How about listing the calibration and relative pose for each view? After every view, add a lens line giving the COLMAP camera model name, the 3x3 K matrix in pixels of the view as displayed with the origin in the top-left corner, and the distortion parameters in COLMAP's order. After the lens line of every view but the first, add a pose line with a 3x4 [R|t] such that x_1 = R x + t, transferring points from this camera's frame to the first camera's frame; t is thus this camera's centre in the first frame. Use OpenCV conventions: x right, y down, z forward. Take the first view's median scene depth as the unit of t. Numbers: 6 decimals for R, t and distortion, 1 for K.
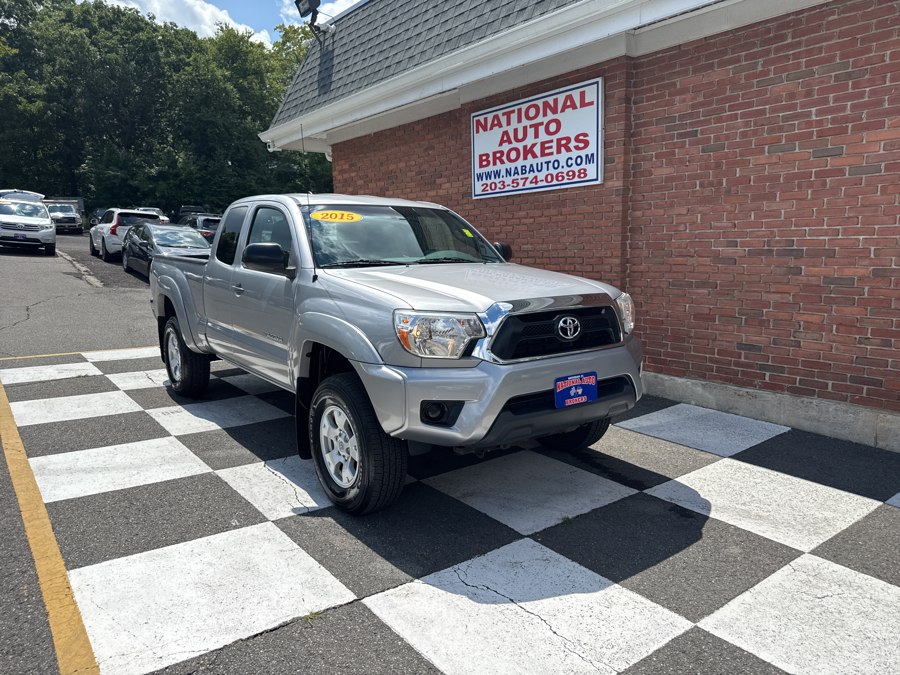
lens RADIAL K [[651.9, 0, 453.1], [0, 651.9, 345.5], [0, 0, 1]] dist [0.007589, -0.017531]
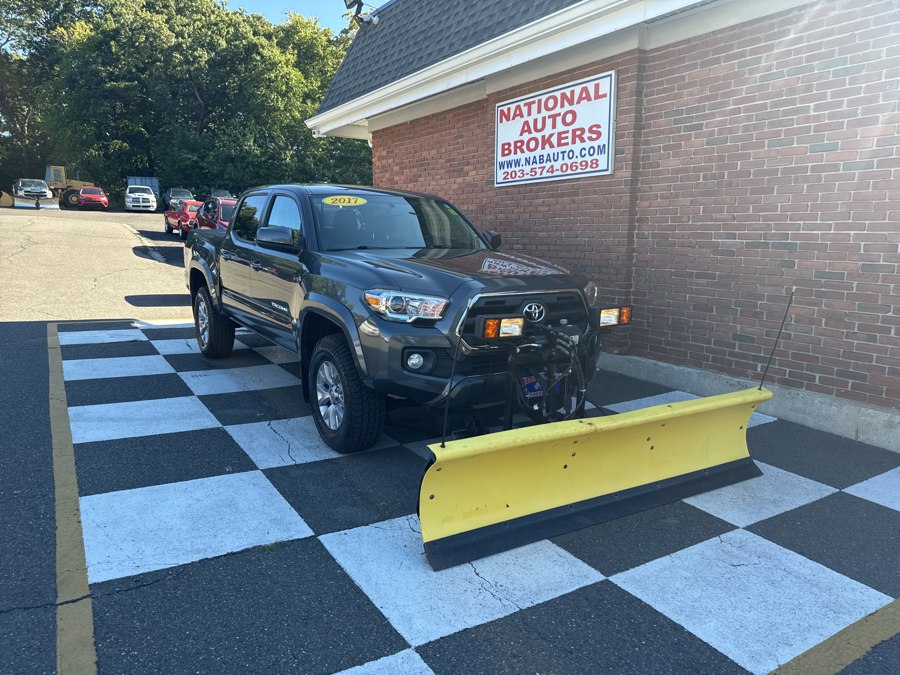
lens RADIAL K [[650.5, 0, 447.4], [0, 650.5, 341.9], [0, 0, 1]] dist [-0.000314, -0.005797]
pose [[0.994581, 0.042815, -0.094742, 0.080653], [-0.041403, 0.999001, 0.016822, 0.009369], [0.095367, -0.012808, 0.995360, -0.048261]]
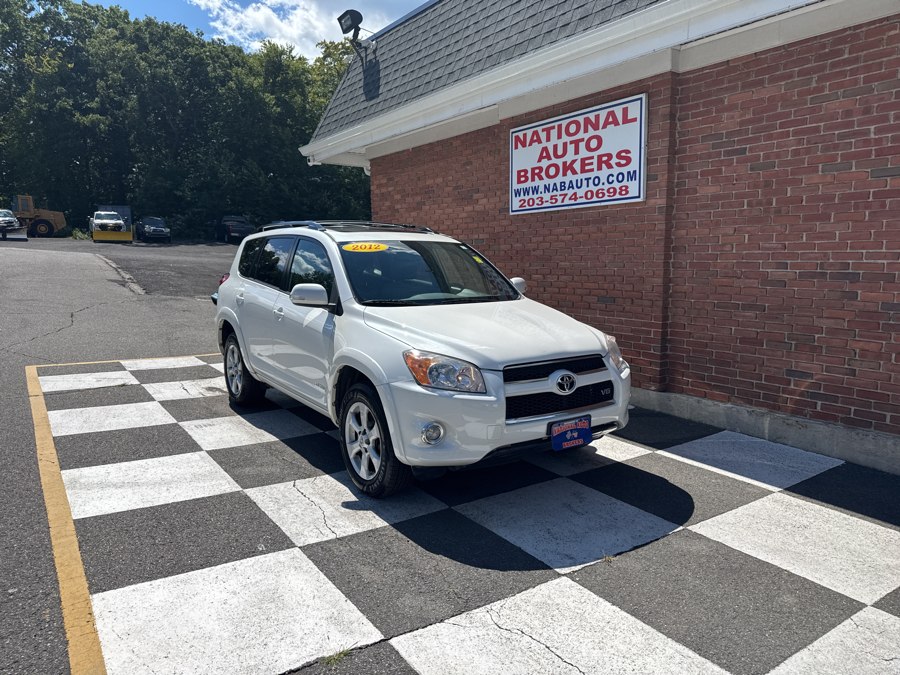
lens RADIAL K [[649.1, 0, 451.2], [0, 649.1, 338.8], [0, 0, 1]] dist [0.015745, -0.024820]
pose [[0.998384, 0.020229, -0.053109, -0.003817], [-0.021632, 0.999428, -0.025980, -0.011809], [0.052553, 0.027087, 0.998251, 0.021418]]
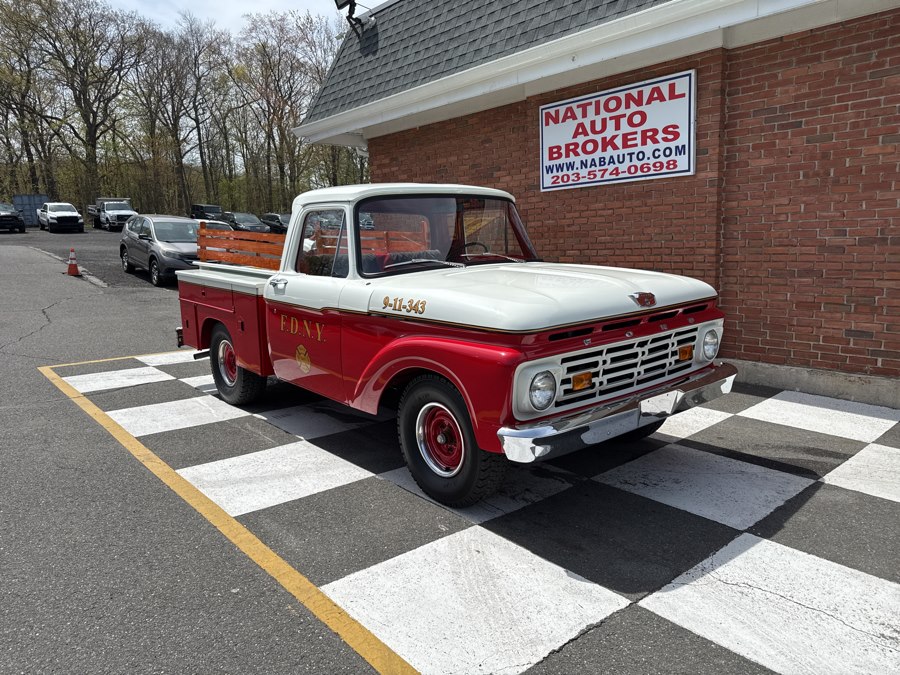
lens RADIAL K [[650.5, 0, 447.4], [0, 650.5, 341.9], [0, 0, 1]] dist [-0.000314, -0.005797]
pose [[0.998598, -0.028379, 0.044693, -0.209243], [0.027914, 0.999550, 0.011010, -0.012470], [-0.044985, -0.009747, 0.998940, 0.012206]]
